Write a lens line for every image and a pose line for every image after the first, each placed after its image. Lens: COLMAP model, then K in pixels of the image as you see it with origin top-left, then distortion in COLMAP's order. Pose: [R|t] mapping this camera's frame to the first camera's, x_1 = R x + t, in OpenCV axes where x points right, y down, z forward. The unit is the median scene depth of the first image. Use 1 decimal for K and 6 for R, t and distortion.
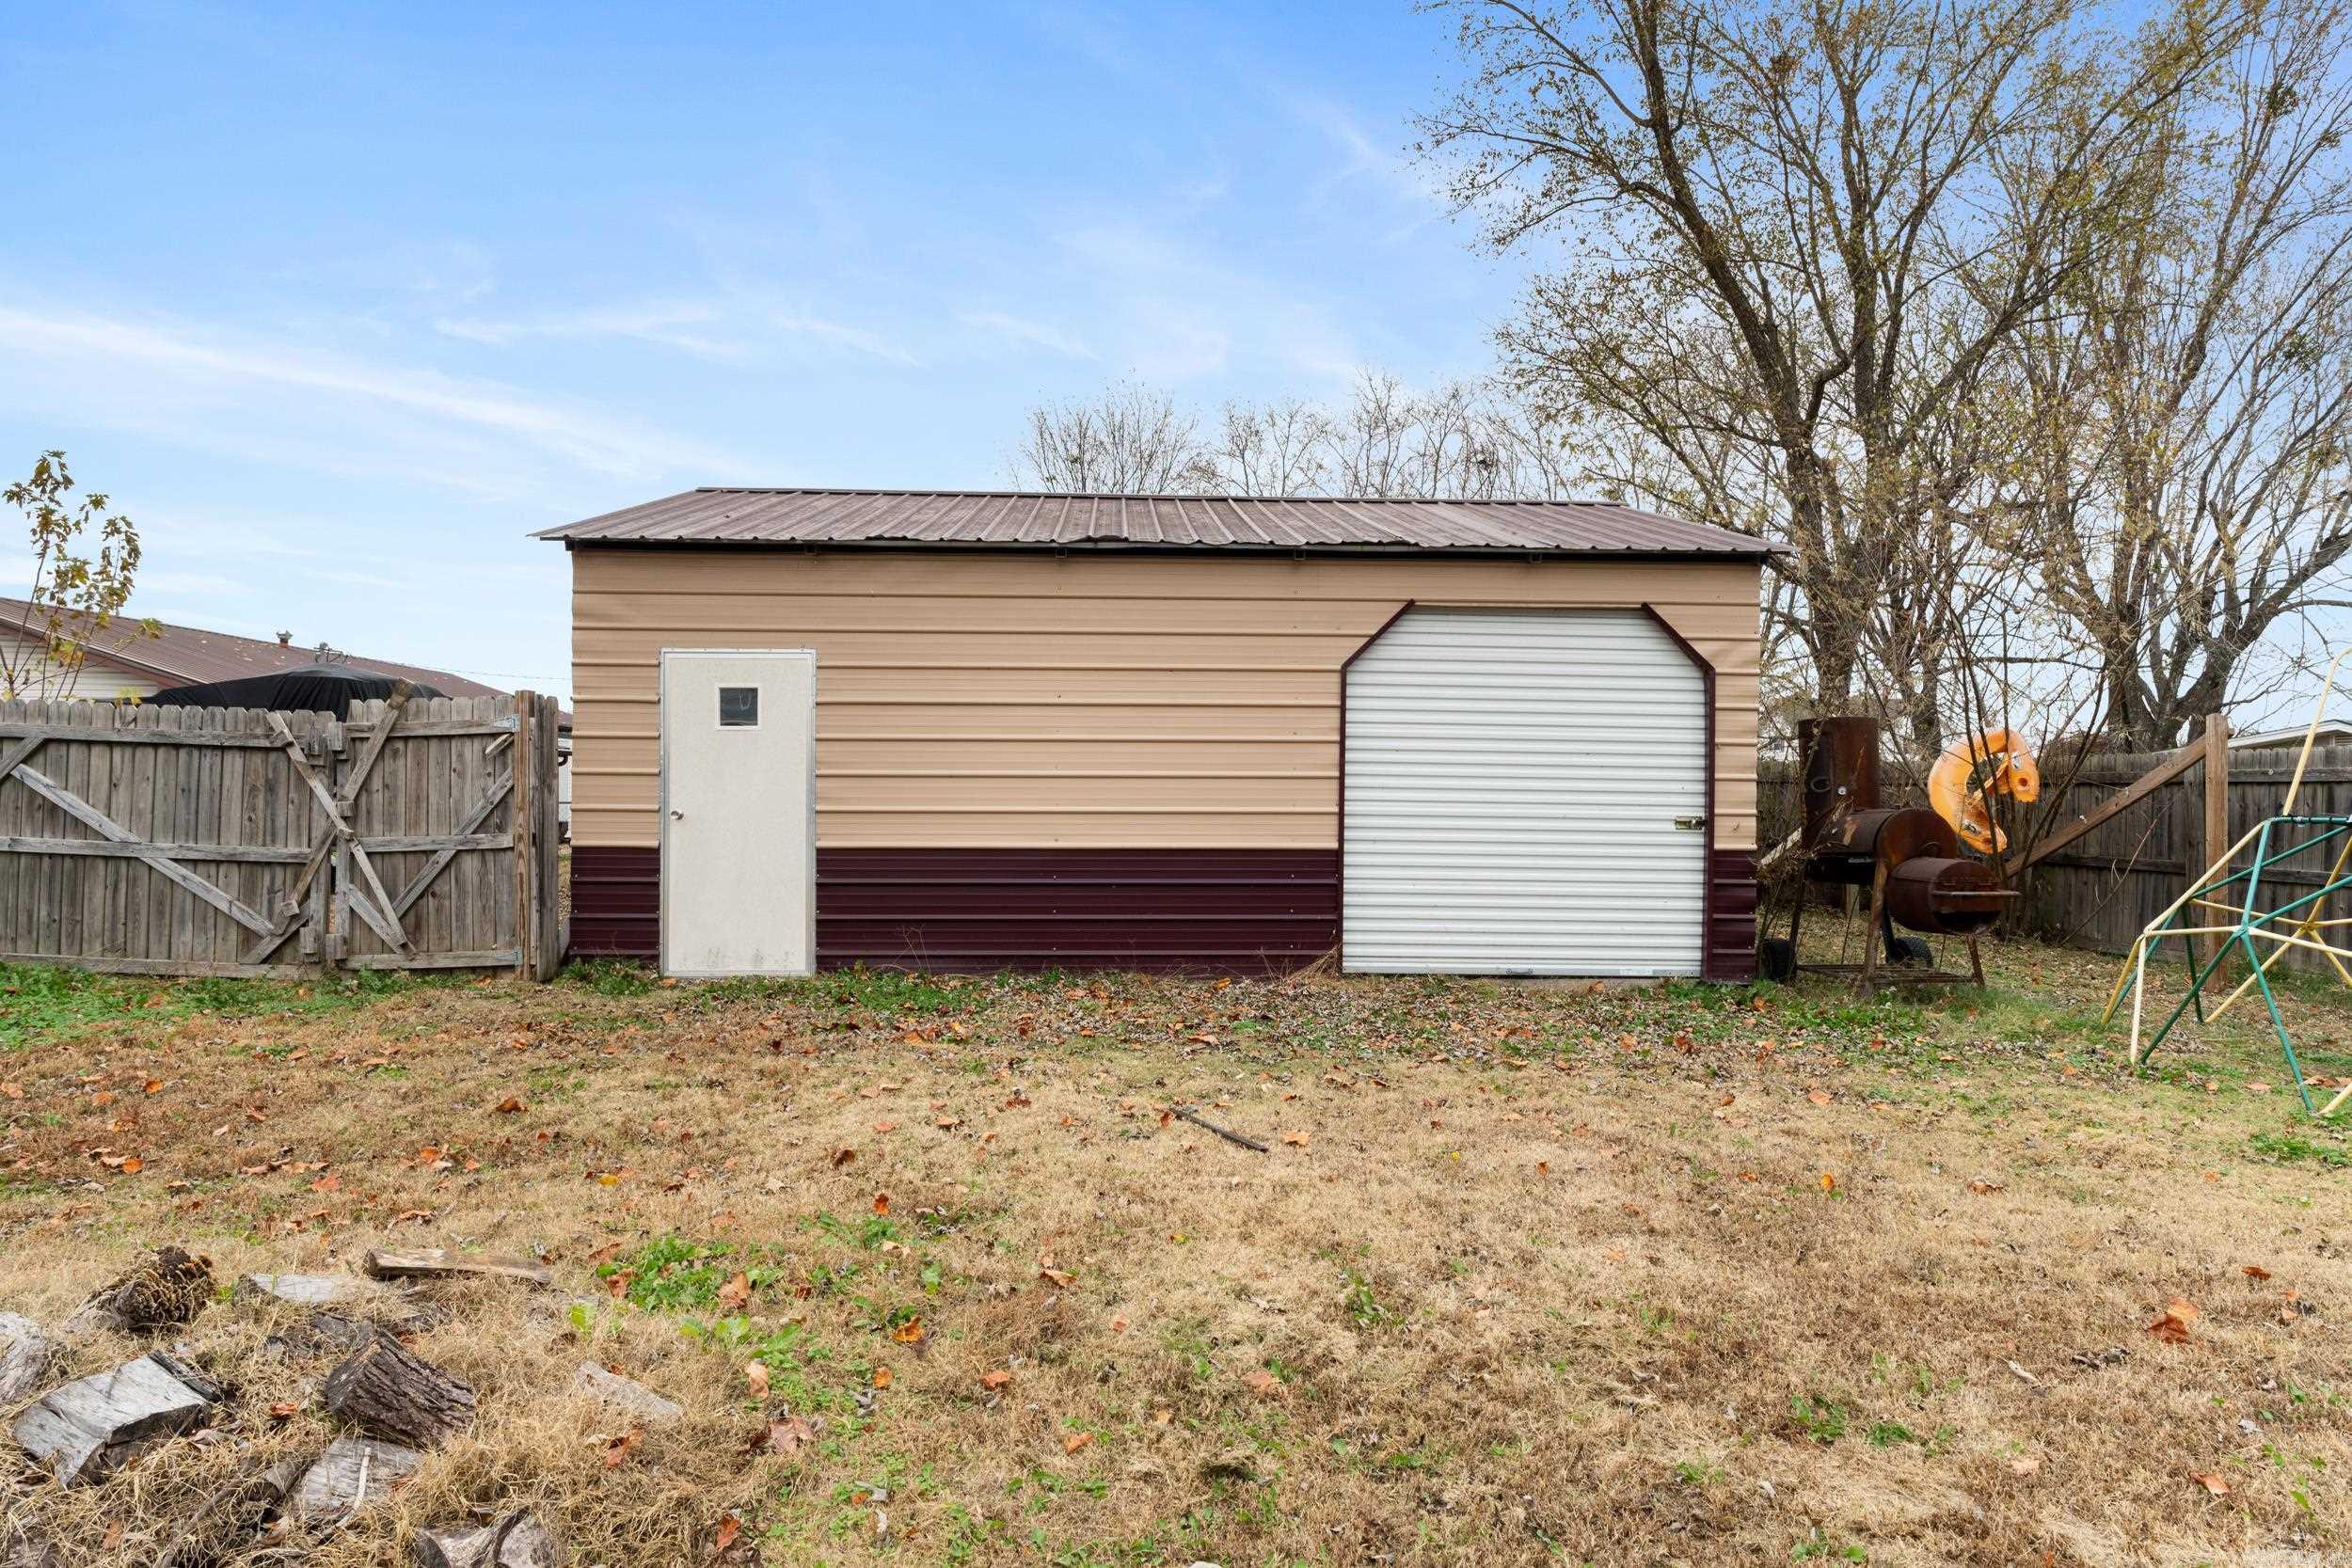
lens RADIAL K [[1358.5, 0, 1175.9], [0, 1358.5, 787.1], [0, 0, 1]] dist [-0.005945, -0.001456]
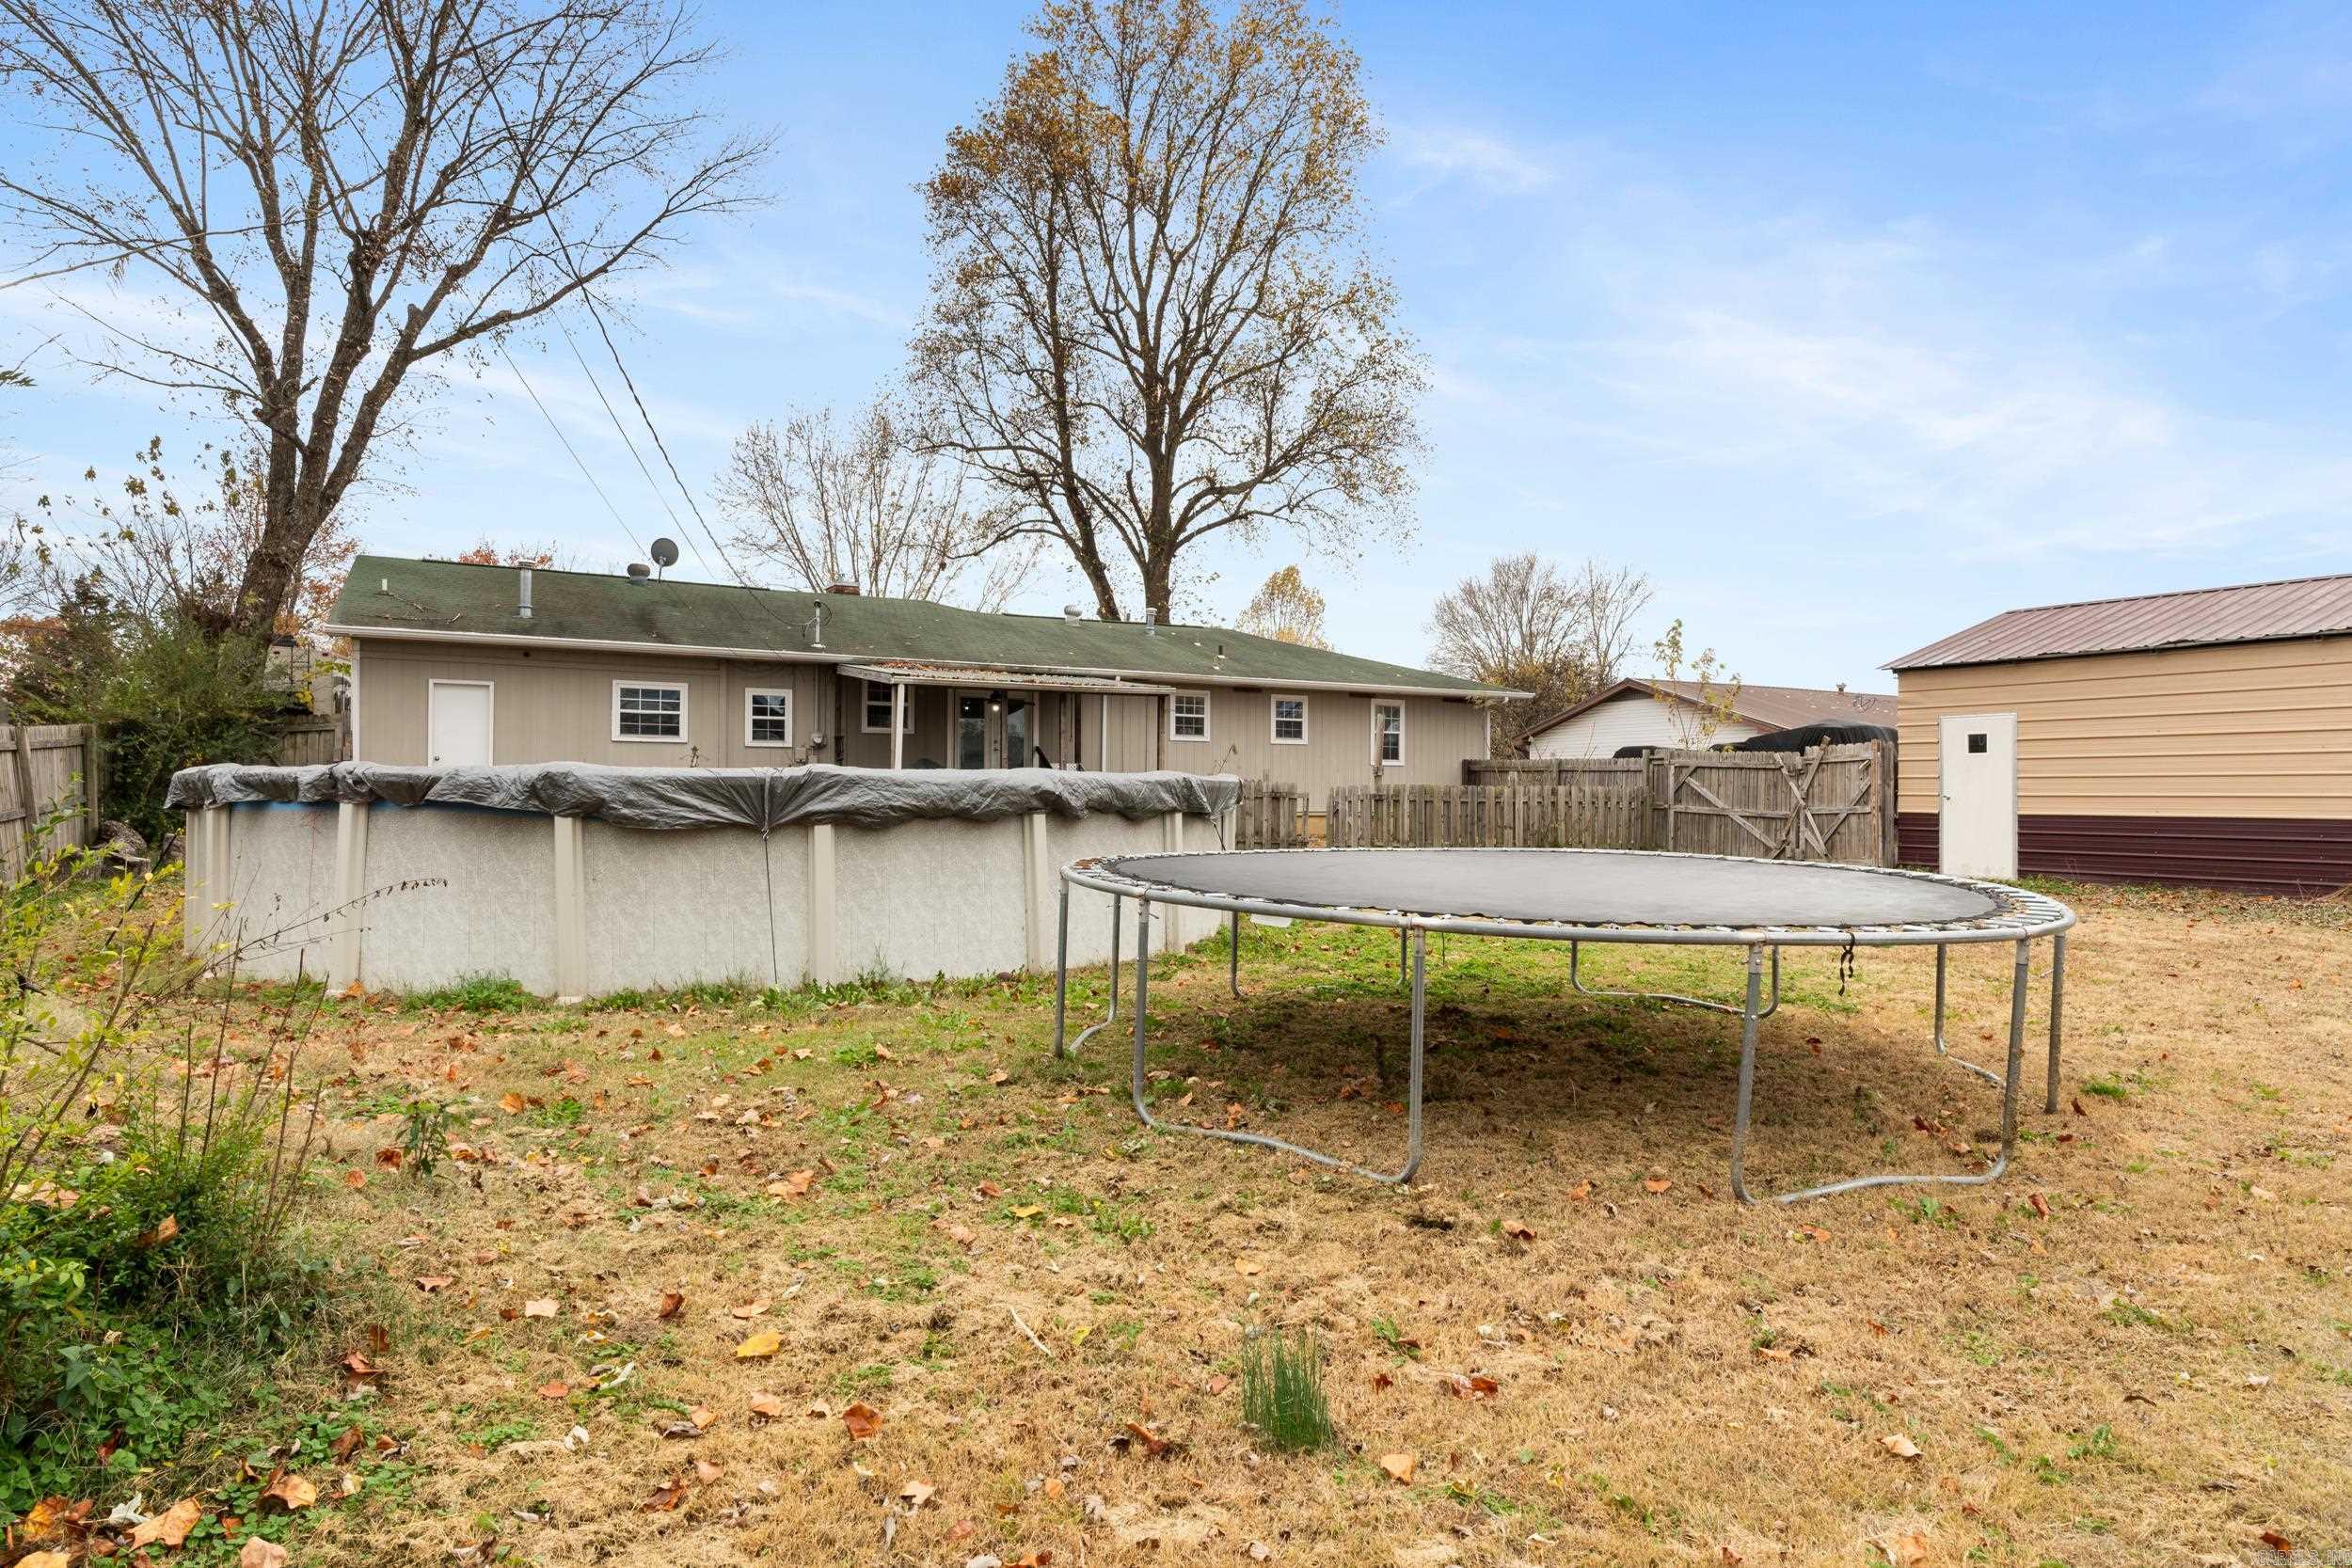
lens RADIAL K [[1358.5, 0, 1180.8], [0, 1358.5, 788.8], [0, 0, 1]] dist [-0.005945, -0.001456]
pose [[0.470493, -0.004758, -0.882391, 0.901748], [0.005642, 0.999981, -0.002384, 0.005829], [0.882386, -0.003857, 0.470511, -0.990376]]
